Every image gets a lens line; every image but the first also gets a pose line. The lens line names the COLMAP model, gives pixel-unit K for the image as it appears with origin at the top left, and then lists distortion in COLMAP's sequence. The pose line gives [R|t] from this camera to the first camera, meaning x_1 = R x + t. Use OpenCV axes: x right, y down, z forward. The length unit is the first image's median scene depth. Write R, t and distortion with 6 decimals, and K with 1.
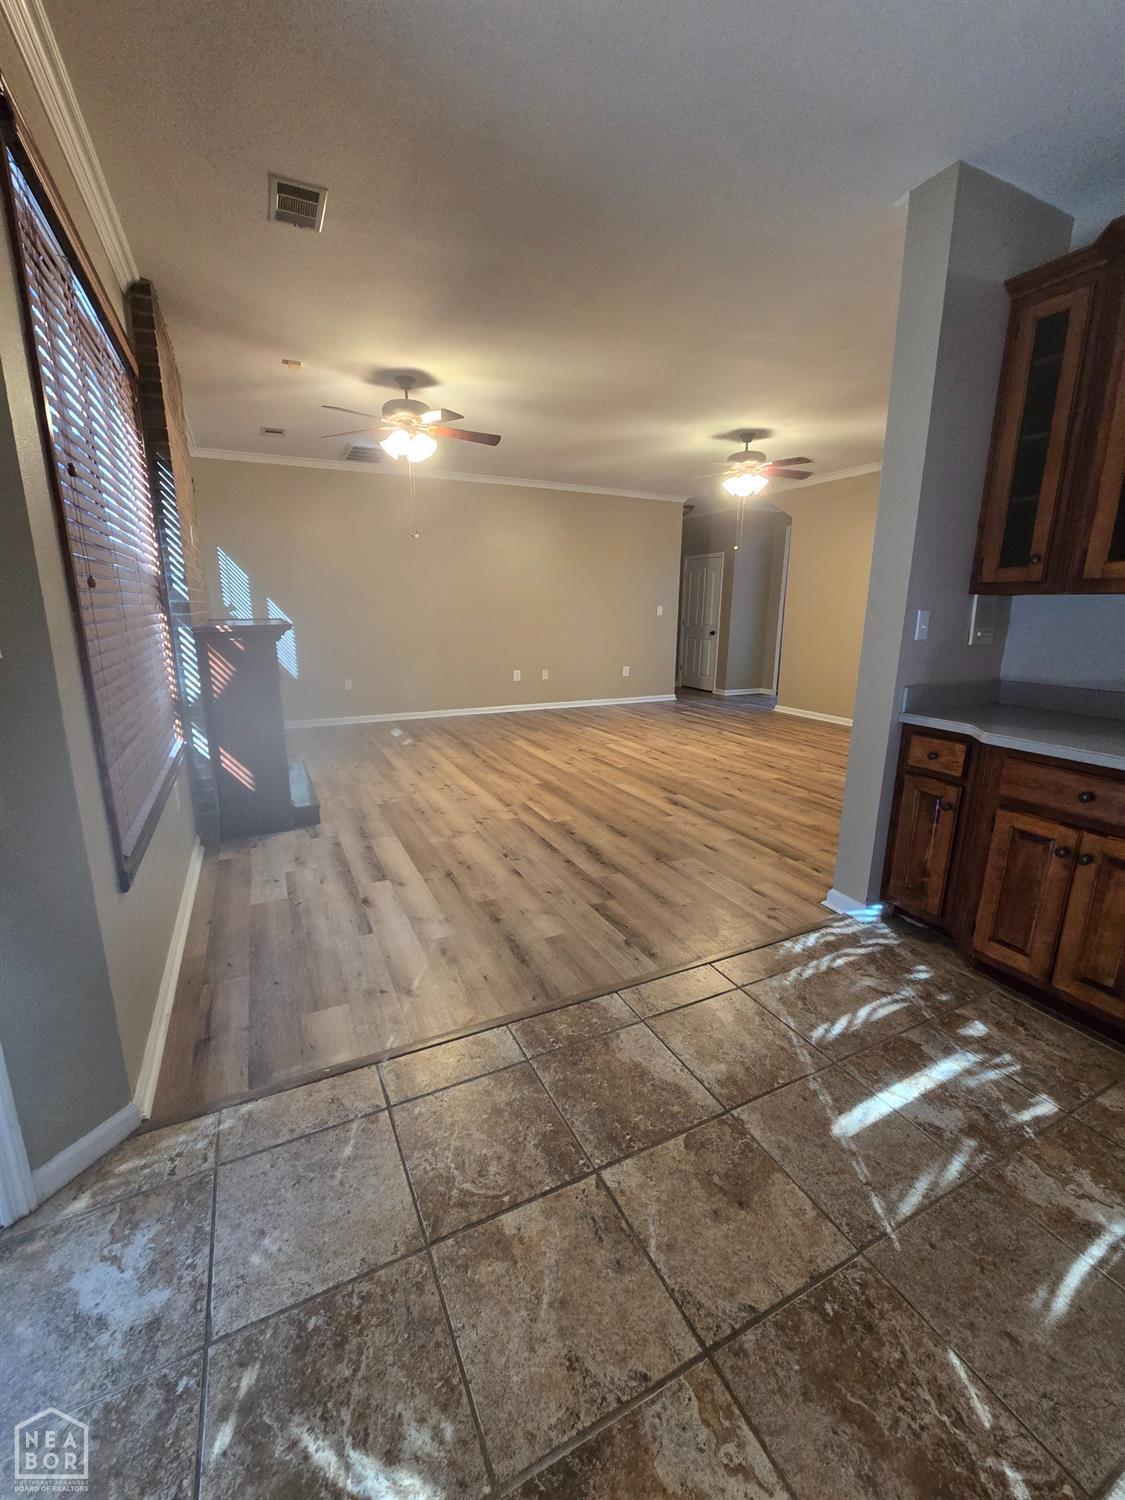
lens RADIAL K [[611.6, 0, 562.5], [0, 611.6, 750.0], [0, 0, 1]] dist [-0.000189, 0.000014]
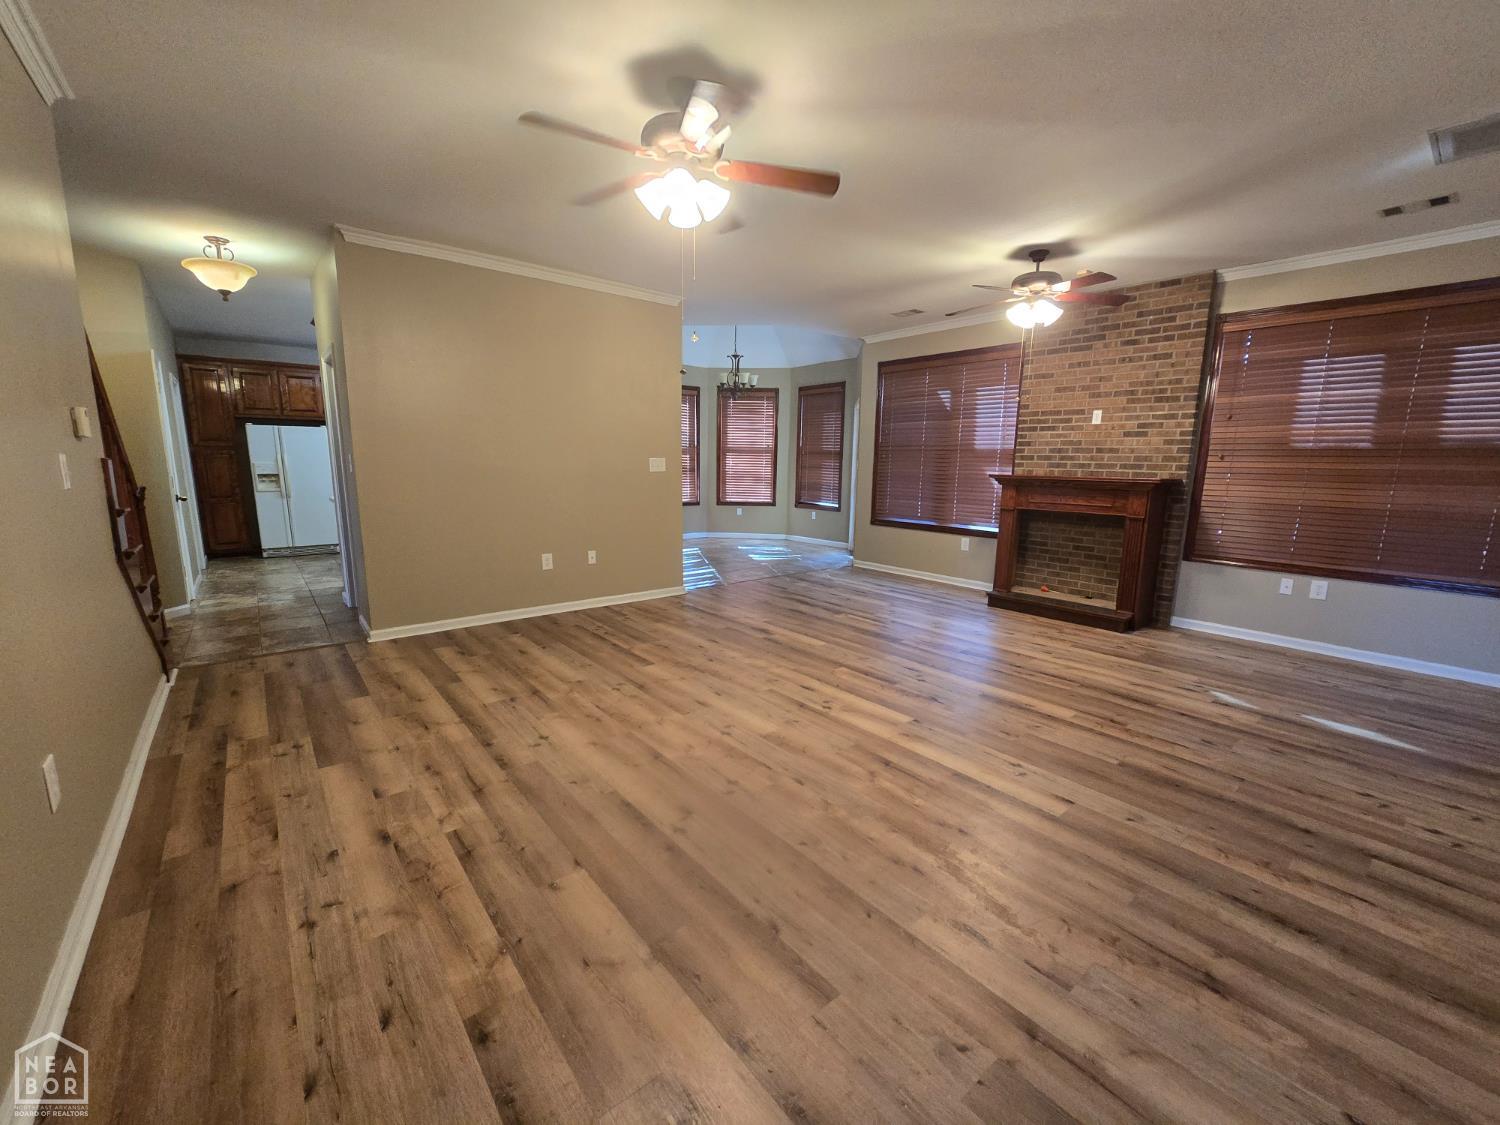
lens RADIAL K [[611.6, 0, 750.0], [0, 611.6, 562.5], [0, 0, 1]] dist [-0.000189, 0.000014]
pose [[-0.975095, 0.019411, -0.220935, 0.439244], [-0.068057, 0.921916, 0.381365, -0.444678], [0.211086, 0.386903, -0.897635, 1.891242]]
